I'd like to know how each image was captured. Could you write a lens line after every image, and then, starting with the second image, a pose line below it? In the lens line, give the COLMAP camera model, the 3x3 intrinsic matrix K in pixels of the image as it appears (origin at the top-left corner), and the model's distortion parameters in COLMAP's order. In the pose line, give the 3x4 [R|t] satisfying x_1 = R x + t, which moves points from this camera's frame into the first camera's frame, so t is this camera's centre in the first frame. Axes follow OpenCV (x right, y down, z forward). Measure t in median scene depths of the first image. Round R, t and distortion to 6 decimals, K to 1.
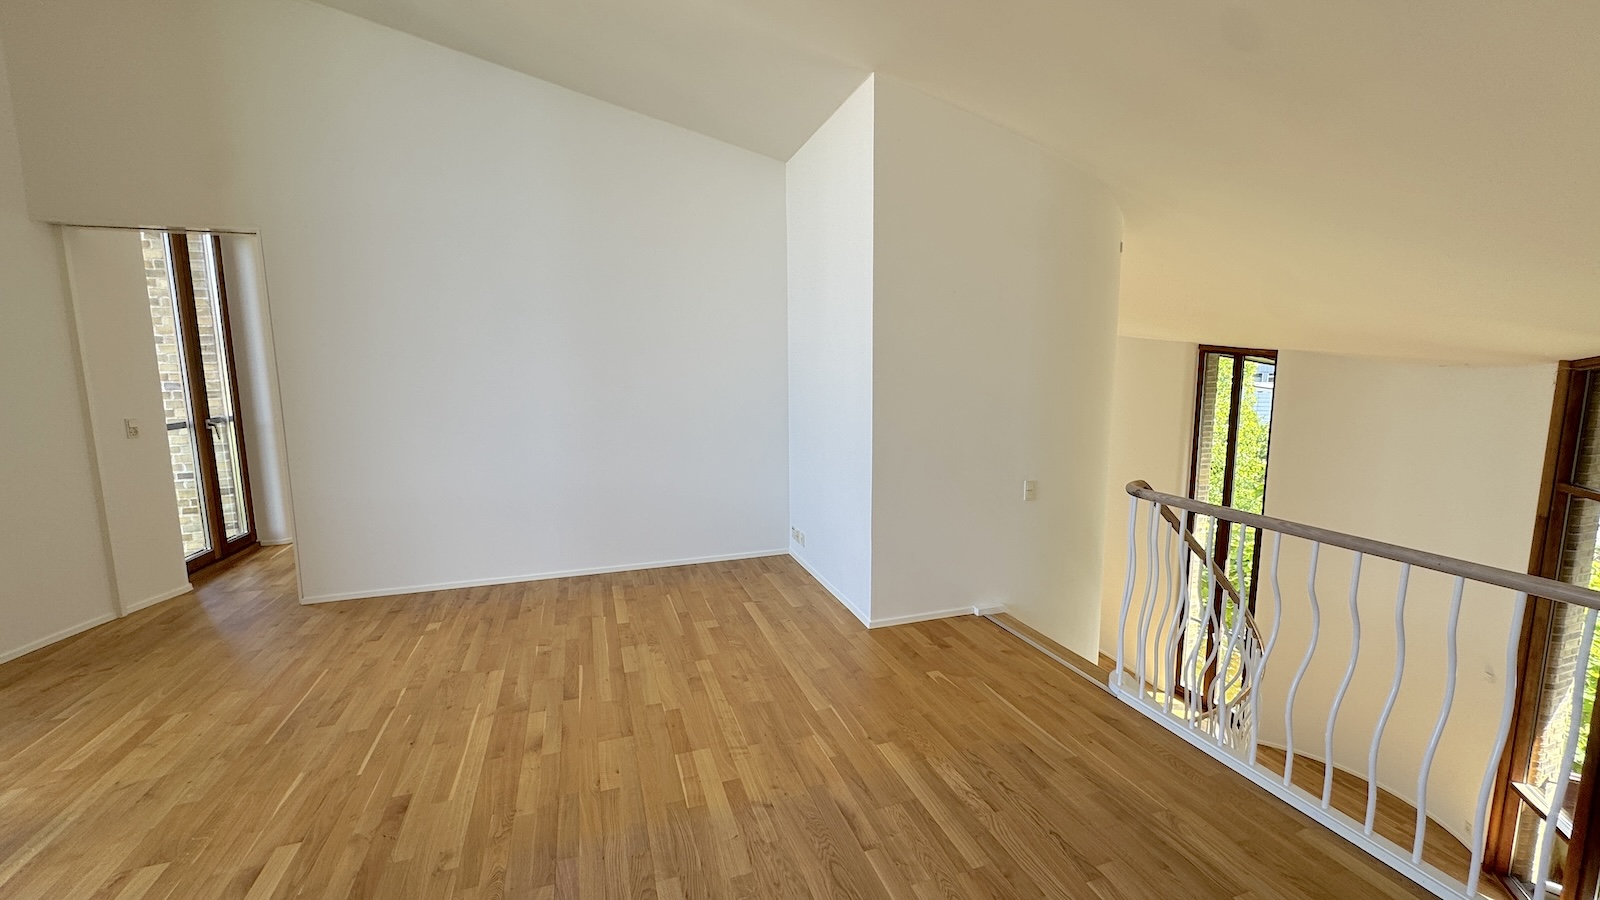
lens RADIAL K [[636.2, 0, 797.3], [0, 636.2, 446.9], [0, 0, 1]] dist [-0.002396, -0.000139]
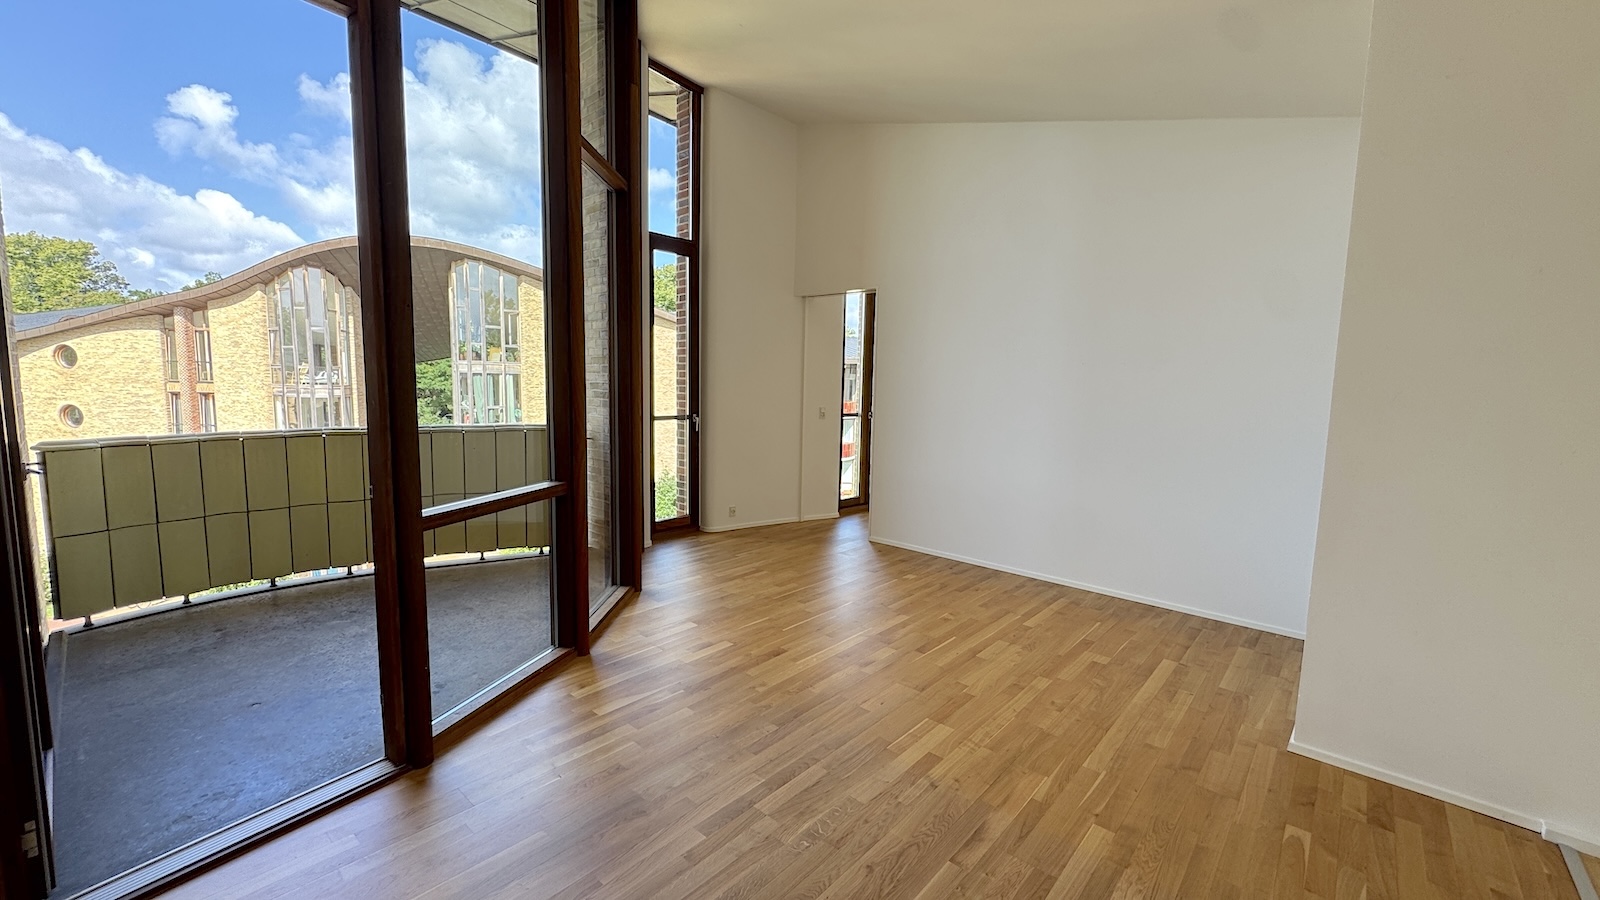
lens RADIAL K [[636.2, 0, 801.1], [0, 636.2, 444.3], [0, 0, 1]] dist [-0.002396, -0.000139]
pose [[0.491021, 0.106671, -0.864592, 0.423342], [-0.139914, 0.989247, 0.042591, -0.011094], [0.859839, 0.100055, 0.500666, 0.127287]]
